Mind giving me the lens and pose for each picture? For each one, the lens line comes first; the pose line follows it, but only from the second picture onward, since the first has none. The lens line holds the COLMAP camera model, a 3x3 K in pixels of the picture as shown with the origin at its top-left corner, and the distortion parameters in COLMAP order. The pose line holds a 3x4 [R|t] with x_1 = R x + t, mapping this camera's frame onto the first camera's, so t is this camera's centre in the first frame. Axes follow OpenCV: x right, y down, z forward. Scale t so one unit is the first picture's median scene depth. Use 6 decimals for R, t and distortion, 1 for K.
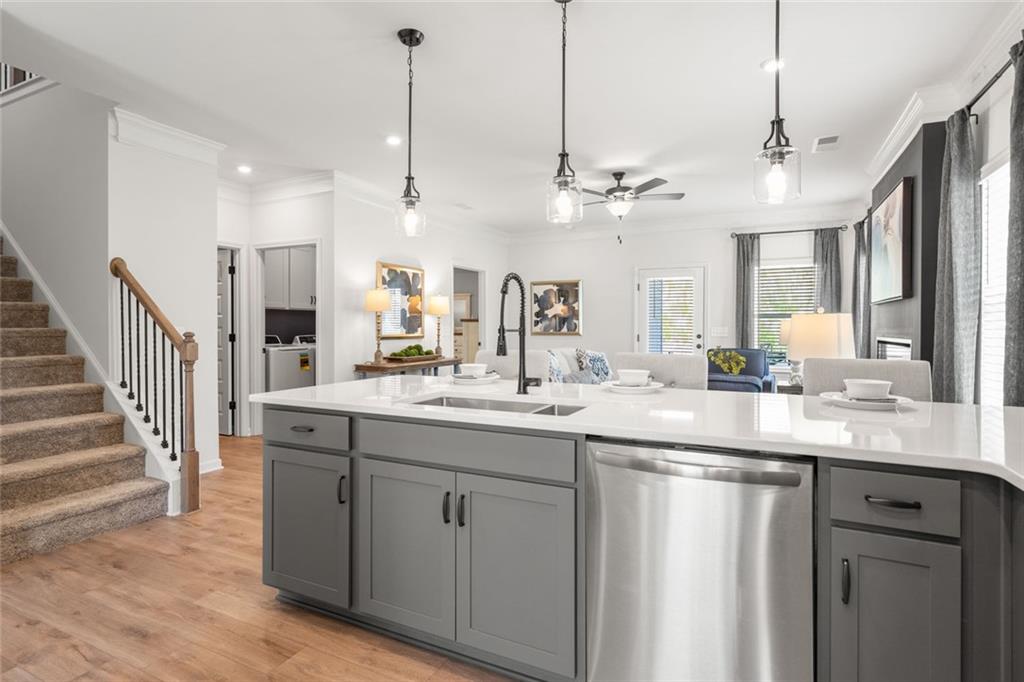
lens RADIAL K [[506.1, 0, 515.8], [0, 506.1, 327.0], [0, 0, 1]] dist [-0.012114, -0.000676]
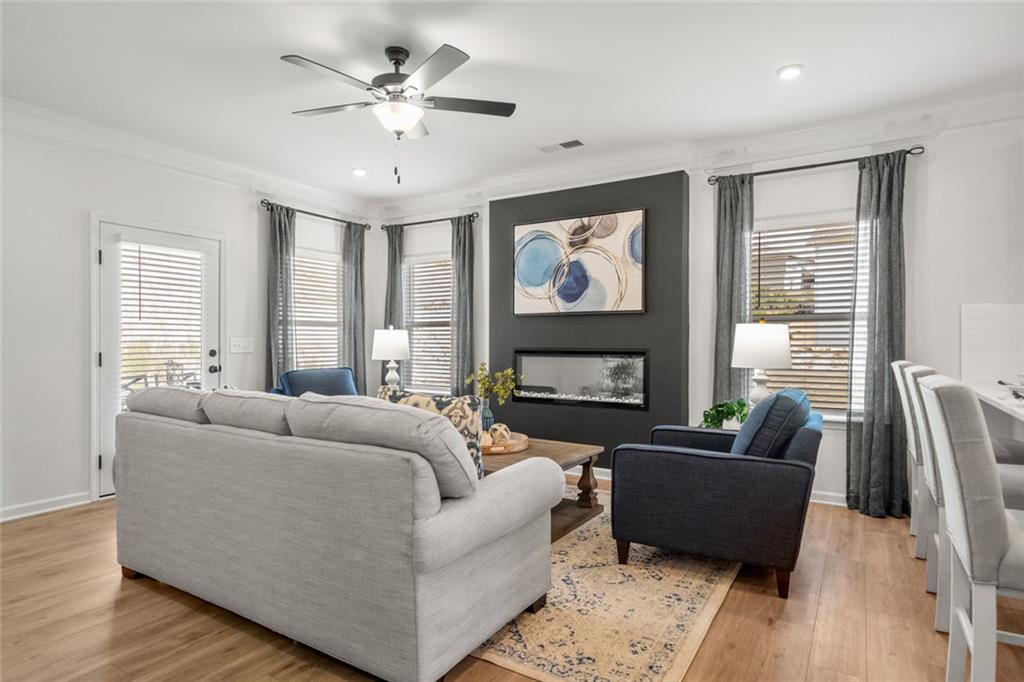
lens RADIAL K [[559.5, 0, 488.7], [0, 559.5, 347.4], [0, 0, 1]] dist [0.007902, -0.003672]
pose [[0.137698, -0.011843, 0.990403, -0.273574], [-0.000578, 0.999927, 0.012037, 0.003253], [-0.990474, -0.002230, 0.137682, 0.593207]]
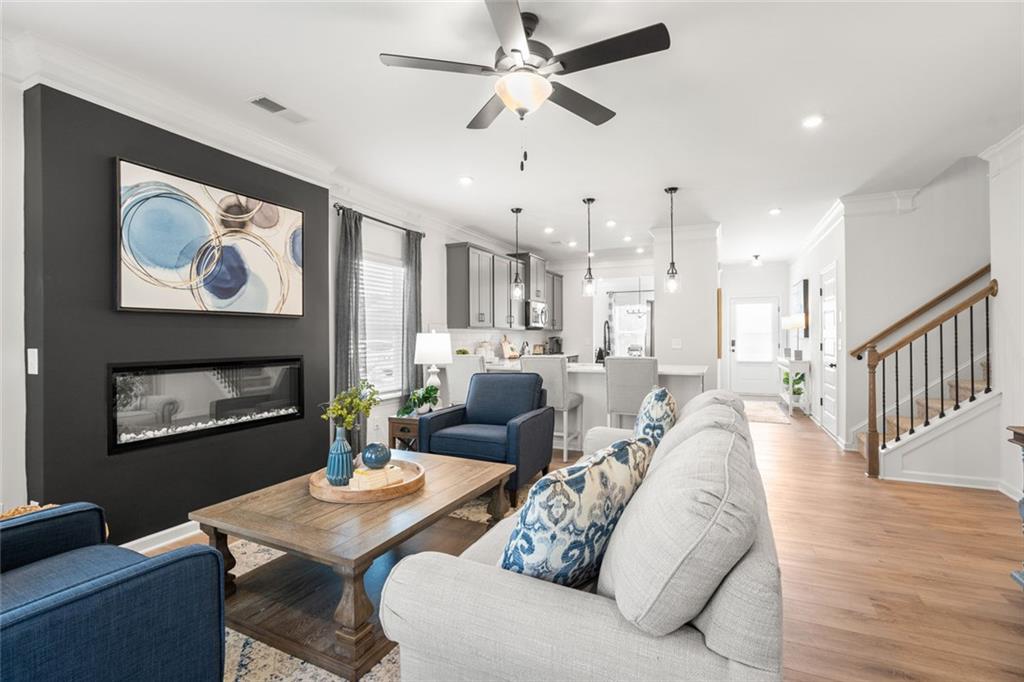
lens RADIAL K [[463.2, 0, 508.7], [0, 463.2, 337.2], [0, 0, 1]] dist [-0.002570, 0.000503]
pose [[-0.999944, 0.003921, -0.009811, 0.164092], [0.003886, 0.999986, 0.003588, -0.008227], [0.009825, 0.003549, -0.999945, 1.032444]]
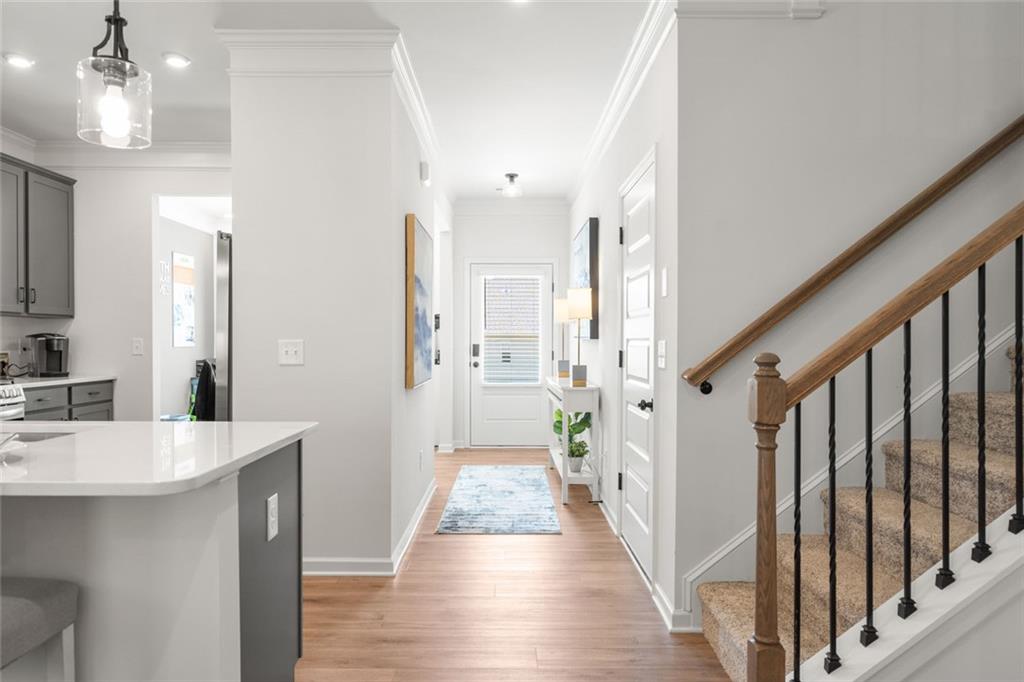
lens RADIAL K [[700.4, 0, 501.3], [0, 700.4, 350.8], [0, 0, 1]] dist [0.003924, 0.001664]
pose [[-0.904015, 0.003468, -0.427487, -0.093418], [-0.004497, 0.999835, 0.017621, -0.001329], [0.427478, 0.017852, -0.903850, 0.651256]]
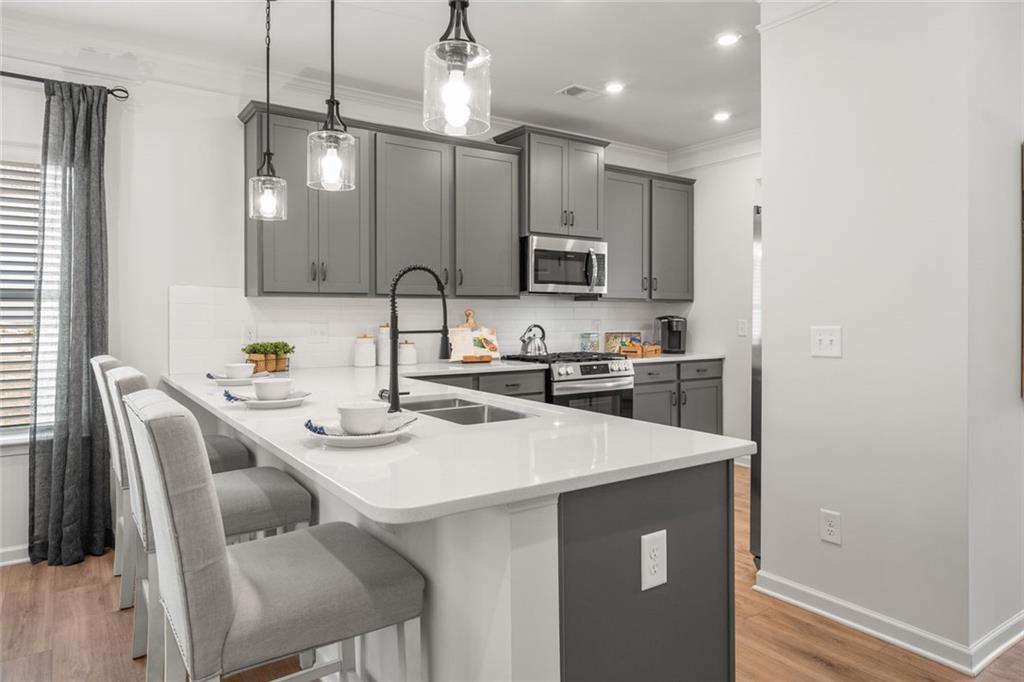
lens RADIAL K [[646.8, 0, 522.3], [0, 646.8, 308.0], [0, 0, 1]] dist [0.009680, 0.002301]
pose [[-0.875182, 0.005618, 0.483762, -0.201280], [0.001218, 0.999955, -0.009408, -0.006804], [-0.483793, -0.007644, -0.875149, 0.552348]]
